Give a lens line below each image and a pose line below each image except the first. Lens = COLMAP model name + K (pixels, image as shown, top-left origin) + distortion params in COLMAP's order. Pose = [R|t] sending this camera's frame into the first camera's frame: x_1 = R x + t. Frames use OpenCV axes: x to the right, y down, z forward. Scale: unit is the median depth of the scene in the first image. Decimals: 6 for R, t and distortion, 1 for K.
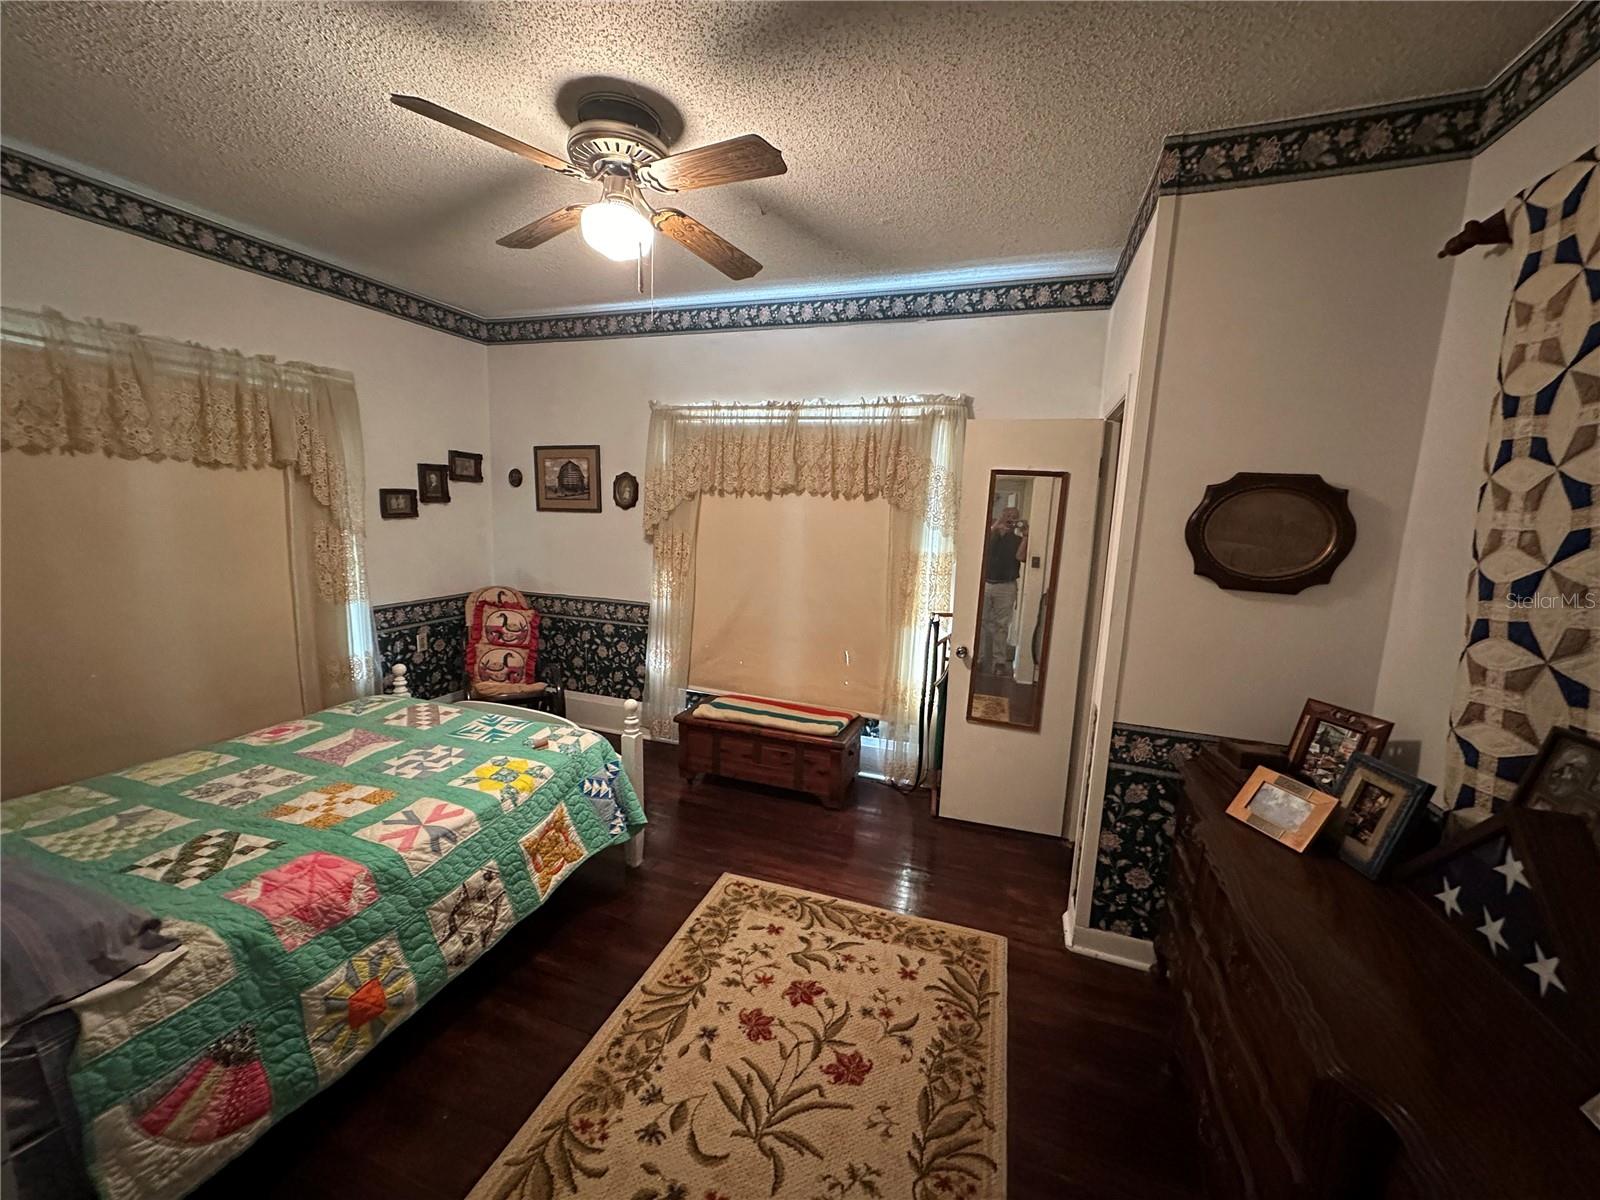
lens RADIAL K [[639.0, 0, 799.7], [0, 639.0, 602.7], [0, 0, 1]] dist [-0.003221, 0.001171]
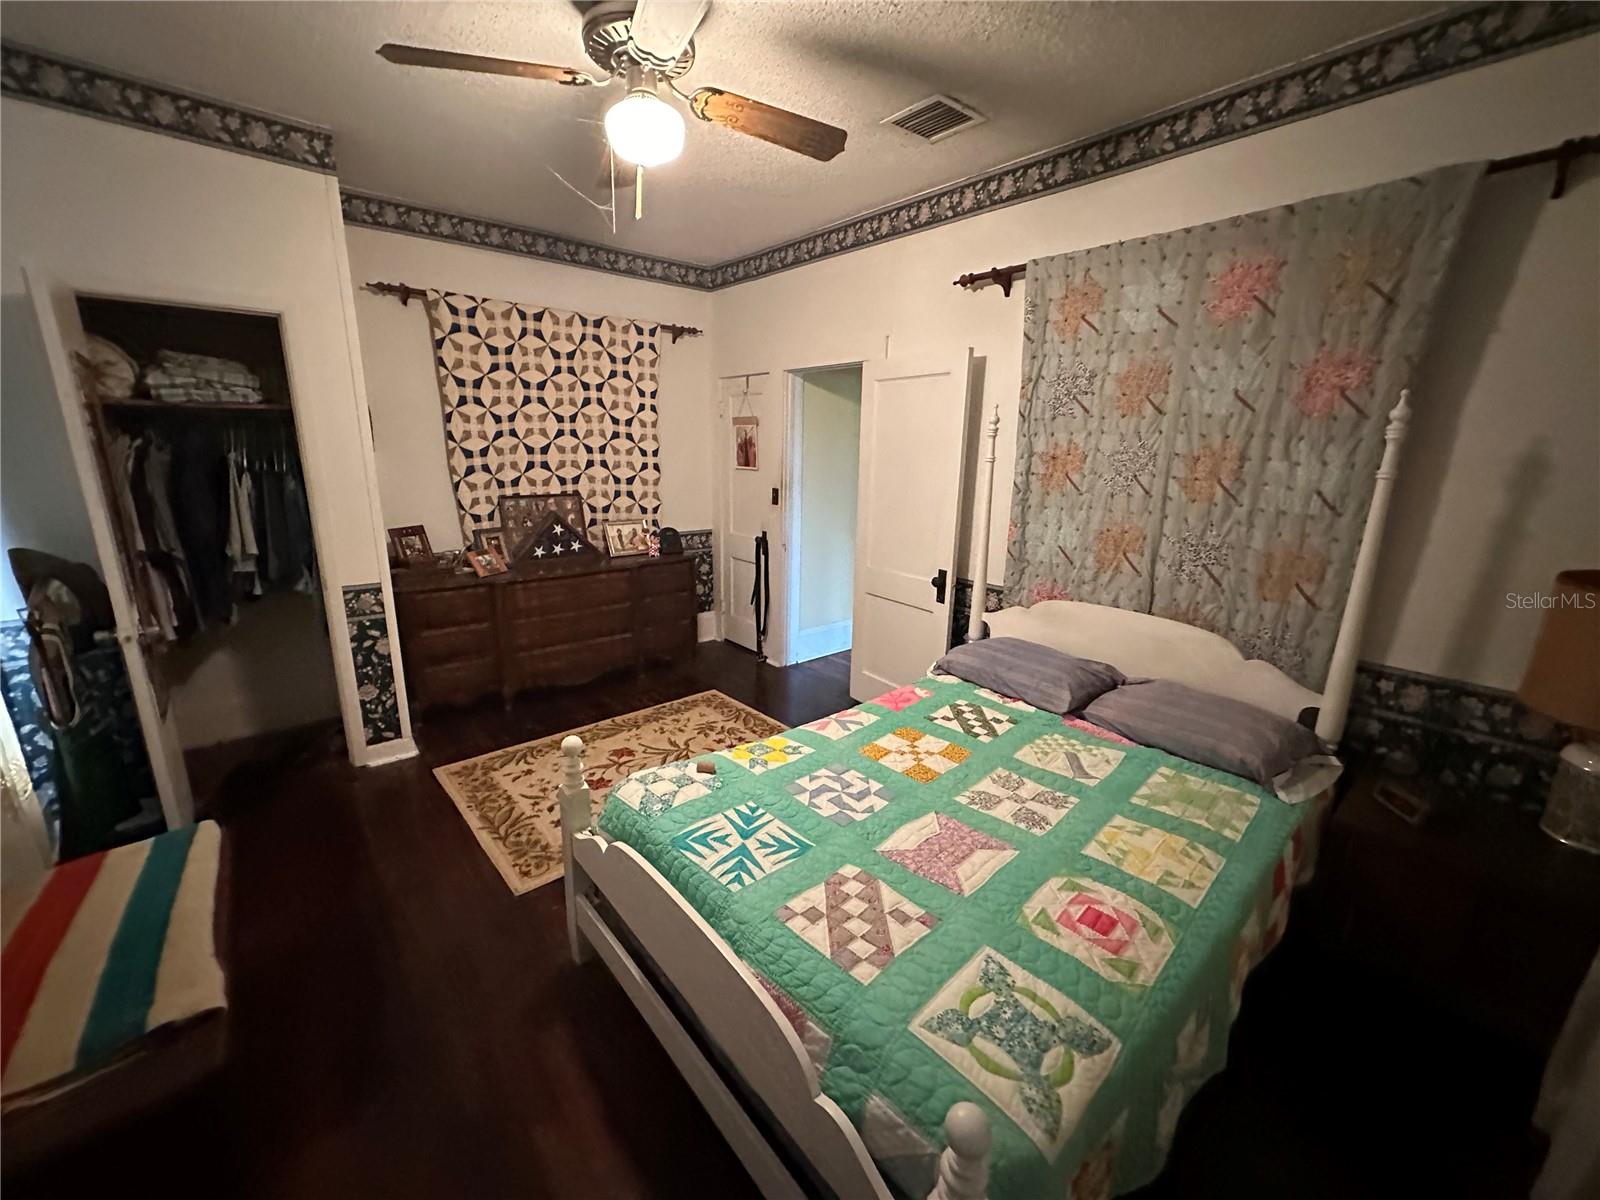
lens RADIAL K [[639.0, 0, 801.2], [0, 639.0, 605.8], [0, 0, 1]] dist [-0.003221, 0.001171]
pose [[-0.861735, -0.180056, 0.474333, -0.911088], [0.020036, 0.922102, 0.386427, -0.269633], [-0.506962, 0.342501, -0.791001, 1.626614]]
